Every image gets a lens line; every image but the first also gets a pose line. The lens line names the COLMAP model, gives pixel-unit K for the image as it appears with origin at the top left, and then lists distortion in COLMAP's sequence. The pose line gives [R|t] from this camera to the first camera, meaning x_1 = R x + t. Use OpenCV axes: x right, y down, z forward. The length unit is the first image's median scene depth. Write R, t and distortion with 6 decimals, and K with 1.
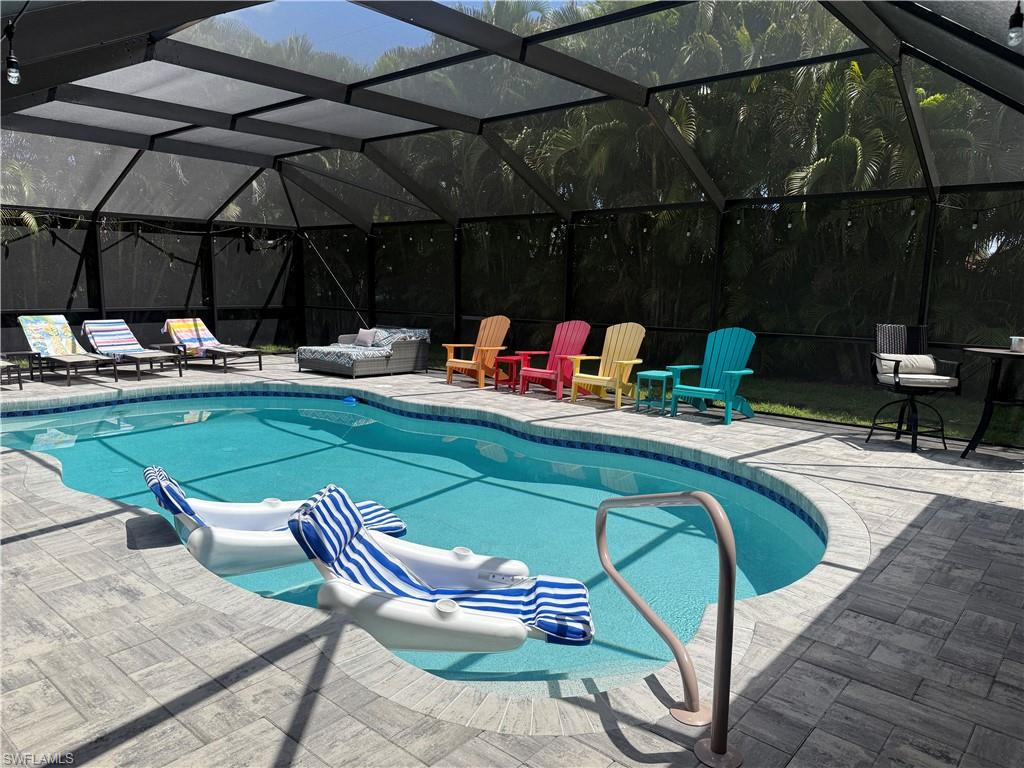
lens RADIAL K [[722.4, 0, 506.1], [0, 722.4, 389.7], [0, 0, 1]] dist [0.076477, -0.095066]
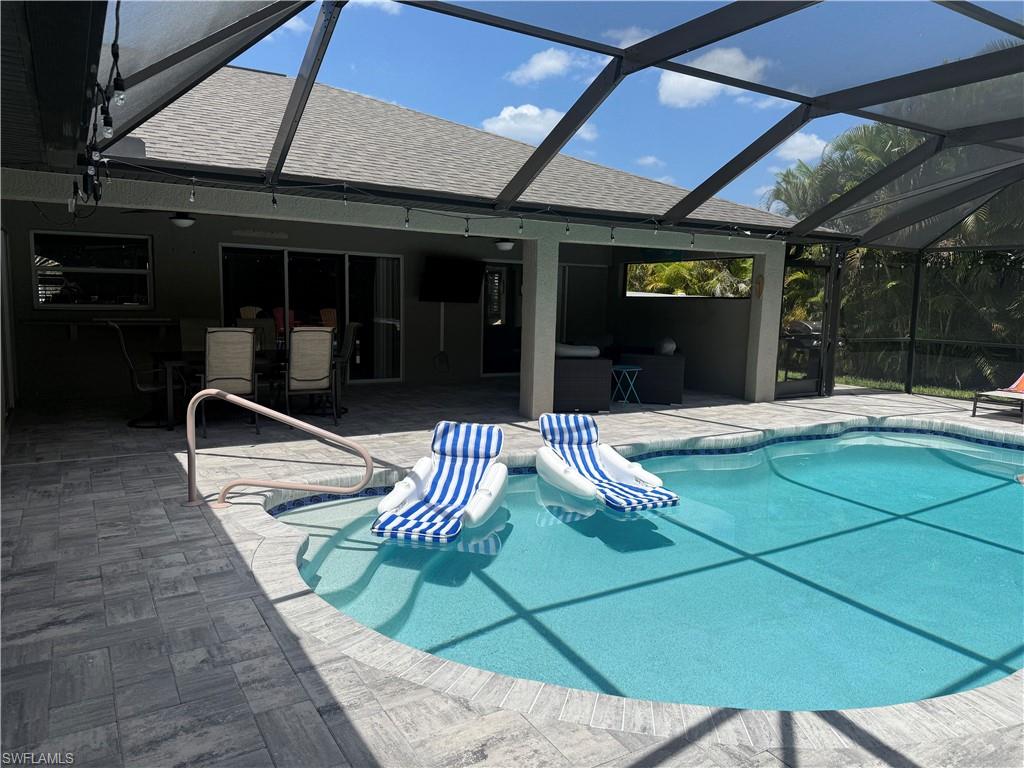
lens RADIAL K [[722.4, 0, 507.5], [0, 722.4, 389.3], [0, 0, 1]] dist [0.076477, -0.095066]
pose [[-0.313682, 0.099534, -0.944297, 0.484460], [-0.166544, 0.973307, 0.157915, -0.080207], [0.934809, 0.206802, -0.288732, 0.584684]]
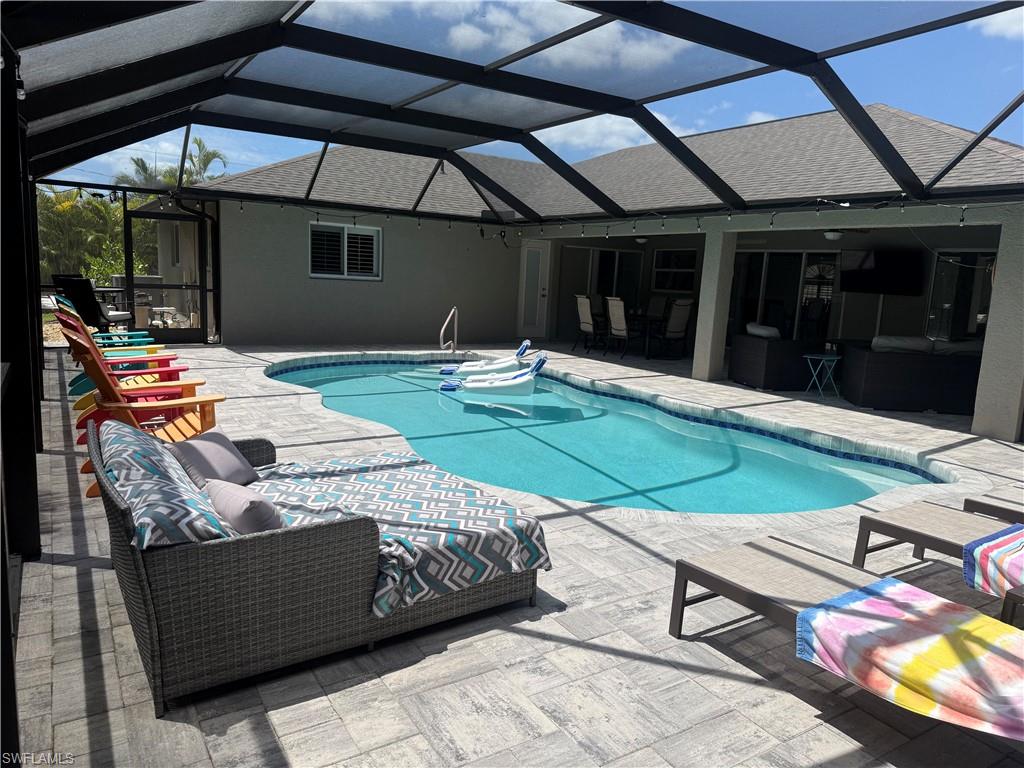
lens RADIAL K [[722.4, 0, 519.4], [0, 722.4, 390.1], [0, 0, 1]] dist [0.076477, -0.095066]
pose [[-0.960987, -0.103017, 0.256694, -0.407631], [-0.021809, 0.953385, 0.300966, -0.221084], [-0.275733, 0.283626, -0.918438, 1.472697]]
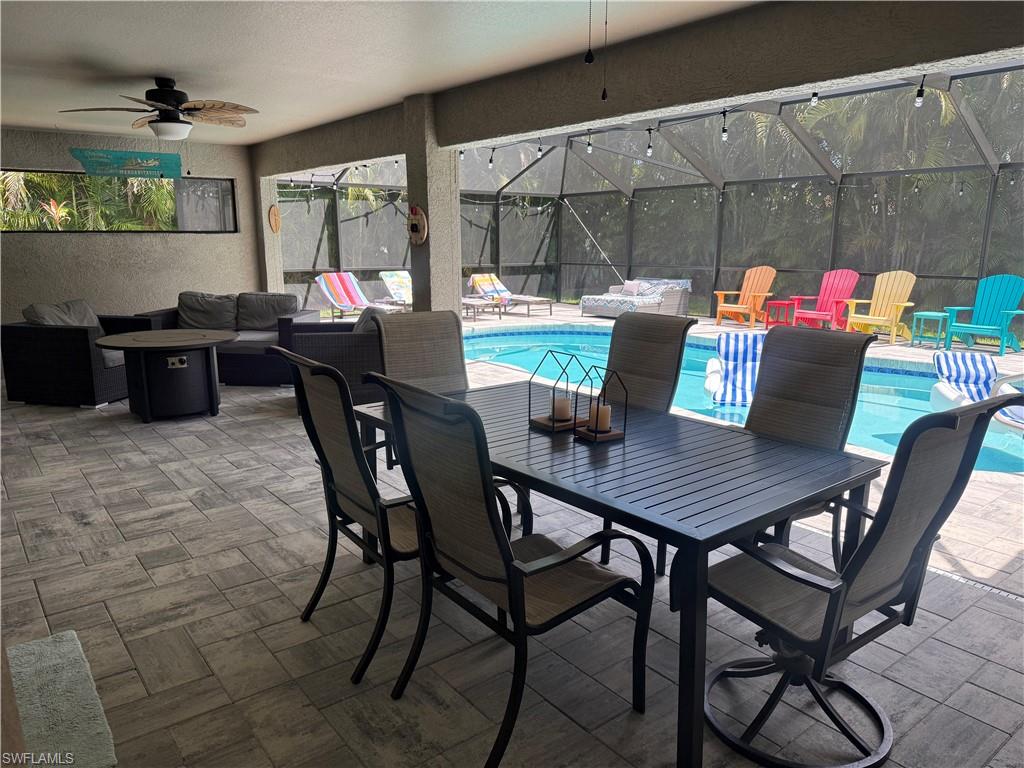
lens RADIAL K [[722.4, 0, 511.2], [0, 722.4, 394.3], [0, 0, 1]] dist [0.076477, -0.095066]
pose [[0.984149, 0.021379, -0.176049, -0.219529], [-0.010168, 0.997876, 0.064336, 0.033638], [0.177050, -0.061527, 0.982277, -0.261827]]
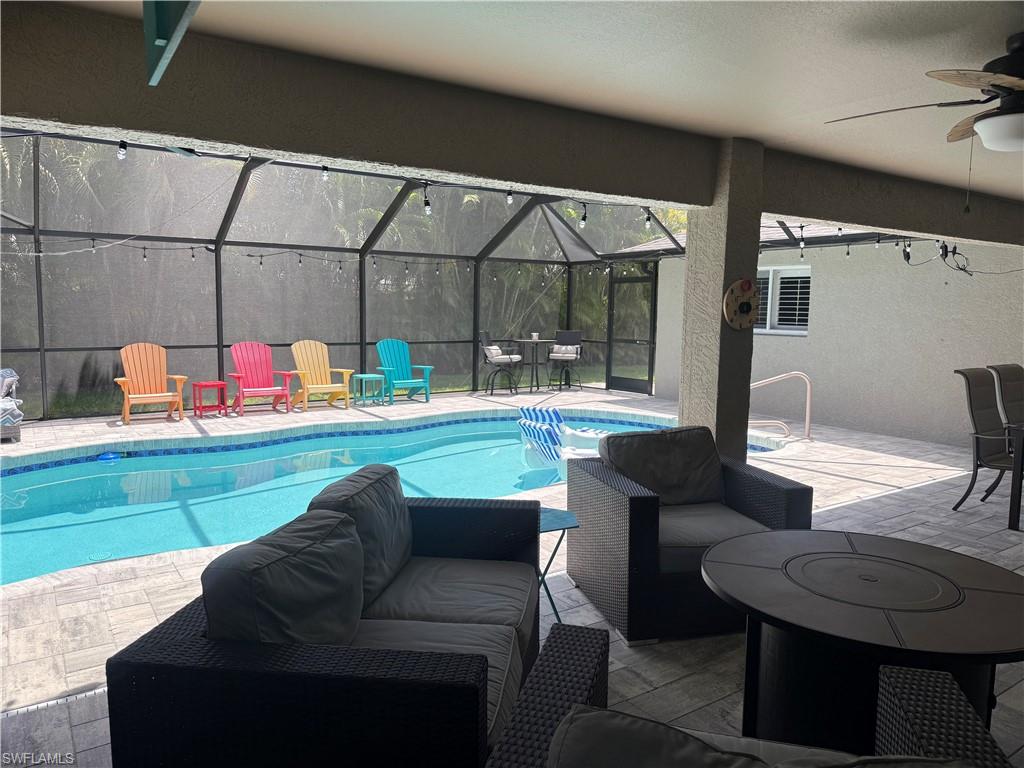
lens RADIAL K [[722.4, 0, 509.9], [0, 722.4, 364.1], [0, 0, 1]] dist [0.076477, -0.095066]
pose [[0.242860, -0.089241, 0.965948, -0.883503], [0.137662, 0.988852, 0.056746, -0.073119], [-0.960244, 0.119193, 0.252437, 0.354621]]
